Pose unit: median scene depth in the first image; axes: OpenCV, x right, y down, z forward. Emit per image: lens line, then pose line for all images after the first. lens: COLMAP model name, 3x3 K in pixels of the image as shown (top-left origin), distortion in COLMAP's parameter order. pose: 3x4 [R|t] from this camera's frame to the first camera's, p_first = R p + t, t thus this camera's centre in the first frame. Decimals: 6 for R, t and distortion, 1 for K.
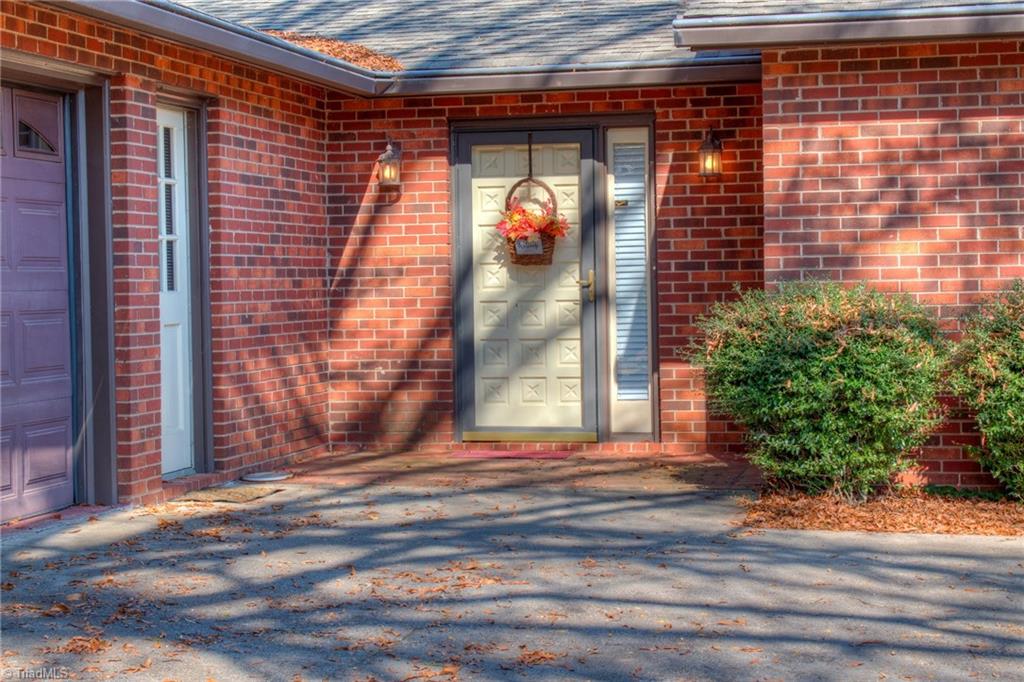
lens RADIAL K [[2024.6, 0, 512.0], [0, 2024.6, 341.0], [0, 0, 1]] dist [0.022110, 0.047683]
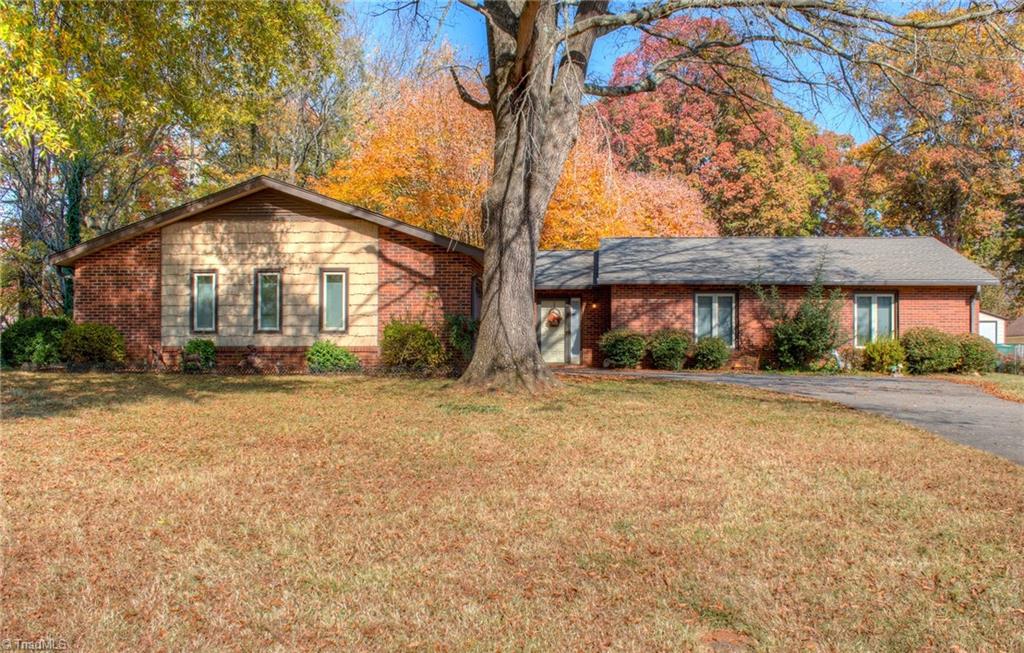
lens RADIAL K [[964.3, 0, 512.0], [0, 964.3, 326.5], [0, 0, 1]] dist [-0.113102, -0.004623]
pose [[0.989336, 0.021638, 0.144032, -0.452703], [-0.012899, 0.998034, -0.061332, 0.111648], [-0.145076, 0.058821, 0.987671, -1.315616]]
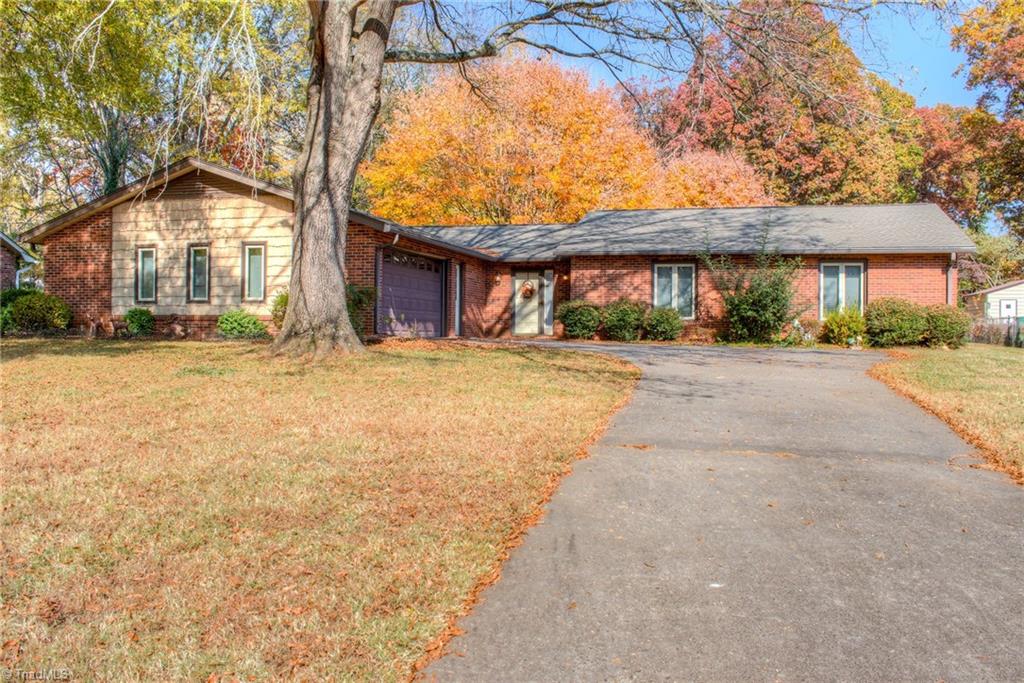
lens RADIAL K [[906.2, 0, 511.7], [0, 906.2, 312.1], [0, 0, 1]] dist [-0.096450, 0.005076]
pose [[0.999293, 0.021090, -0.031118, 0.045271], [-0.022584, 0.998568, -0.048496, 0.111729], [0.030051, 0.049164, 0.998339, -1.259341]]
